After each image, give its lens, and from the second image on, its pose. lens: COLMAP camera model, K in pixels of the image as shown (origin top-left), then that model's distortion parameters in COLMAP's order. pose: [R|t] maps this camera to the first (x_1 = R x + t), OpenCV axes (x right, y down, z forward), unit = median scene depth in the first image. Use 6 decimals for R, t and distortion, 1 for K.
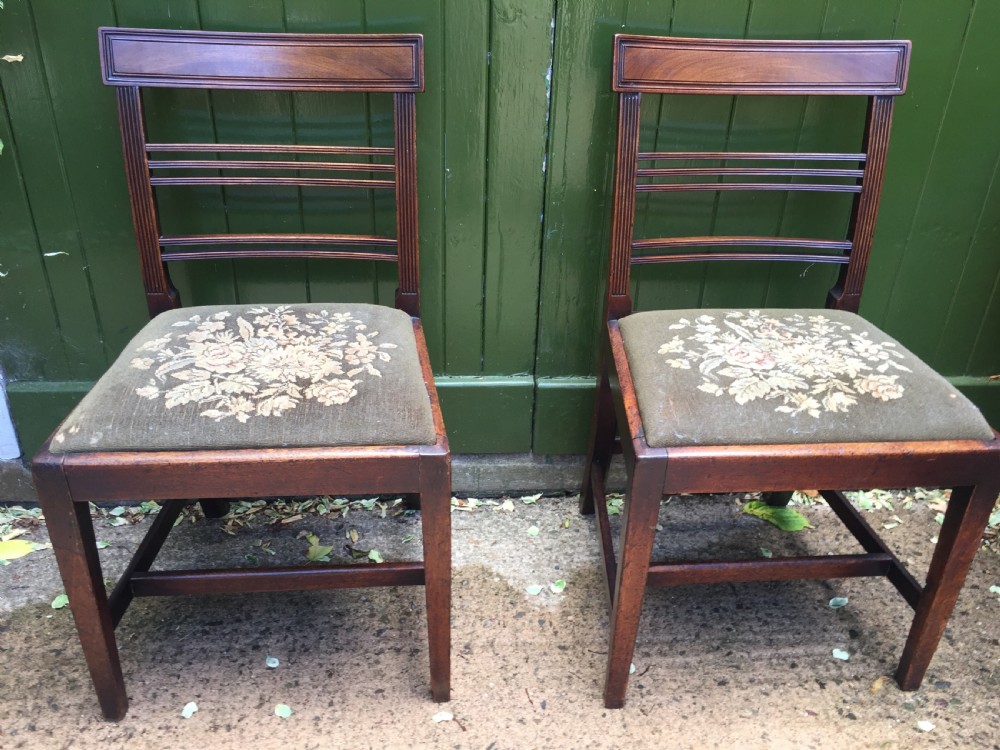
lens RADIAL K [[892.3, 0, 514.7], [0, 892.3, 382.0], [0, 0, 1]] dist [0.075037, -0.125974]
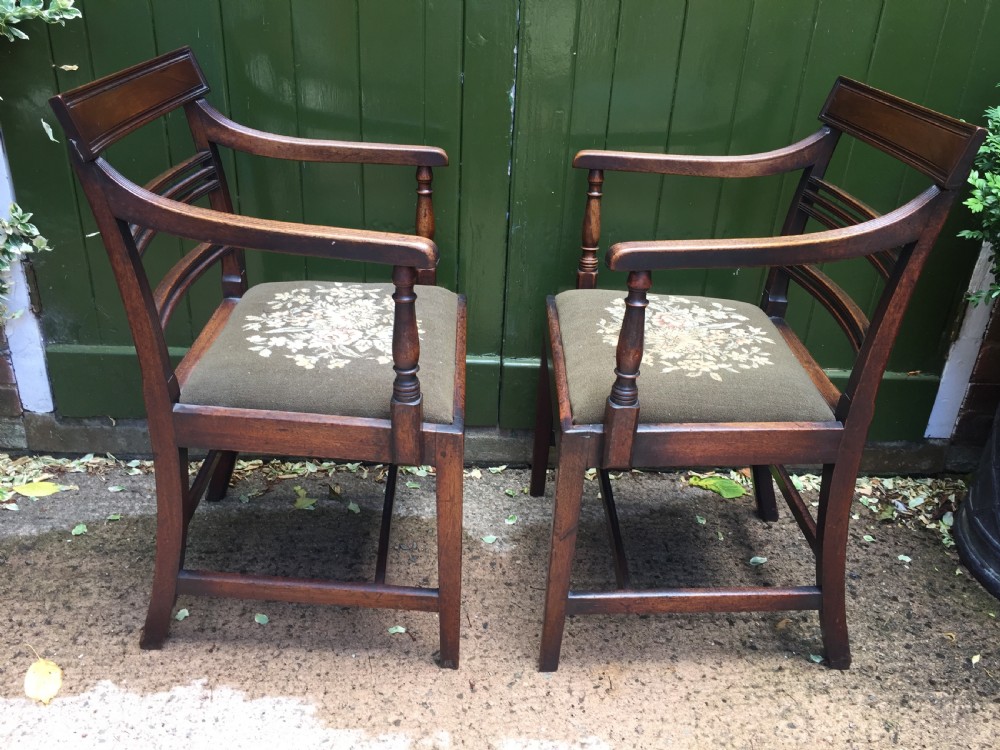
lens RADIAL K [[892.3, 0, 515.1], [0, 892.3, 378.6], [0, 0, 1]] dist [0.075037, -0.125974]
pose [[0.998887, 0.034218, -0.032461, 0.088593], [-0.036055, 0.997675, -0.057824, 0.097973], [0.030407, 0.058930, 0.997799, -0.154715]]
